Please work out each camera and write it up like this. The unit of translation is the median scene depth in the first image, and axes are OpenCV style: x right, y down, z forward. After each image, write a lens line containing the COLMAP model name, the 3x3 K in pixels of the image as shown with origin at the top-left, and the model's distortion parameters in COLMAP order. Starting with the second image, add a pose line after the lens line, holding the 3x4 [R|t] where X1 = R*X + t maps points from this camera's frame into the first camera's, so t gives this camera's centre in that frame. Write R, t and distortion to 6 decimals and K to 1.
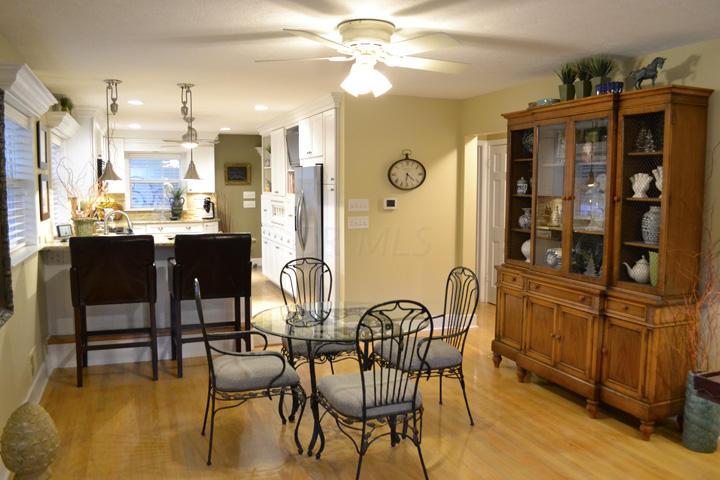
lens RADIAL K [[609.5, 0, 360.5], [0, 609.5, 241.5], [0, 0, 1]] dist [-0.012451, -0.002370]
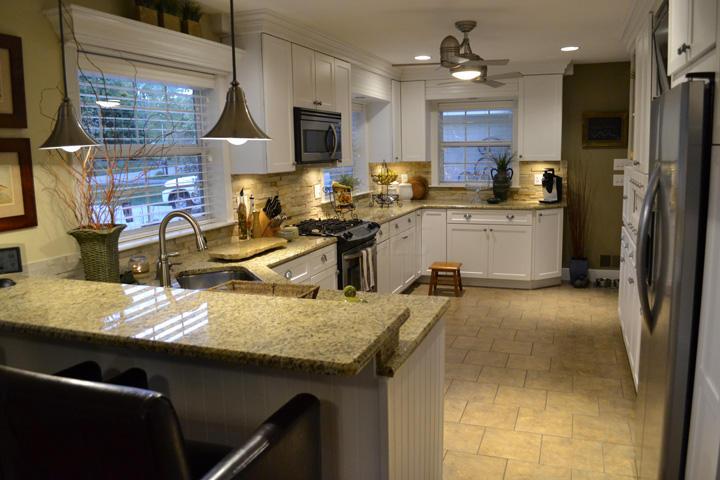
lens RADIAL K [[609.5, 0, 360.5], [0, 609.5, 237.5], [0, 0, 1]] dist [-0.012451, -0.002370]
pose [[0.771482, 0.081015, -0.631073, -0.002881], [-0.045982, 0.996366, 0.071697, -0.037965], [0.634588, -0.026294, 0.772403, 0.398222]]
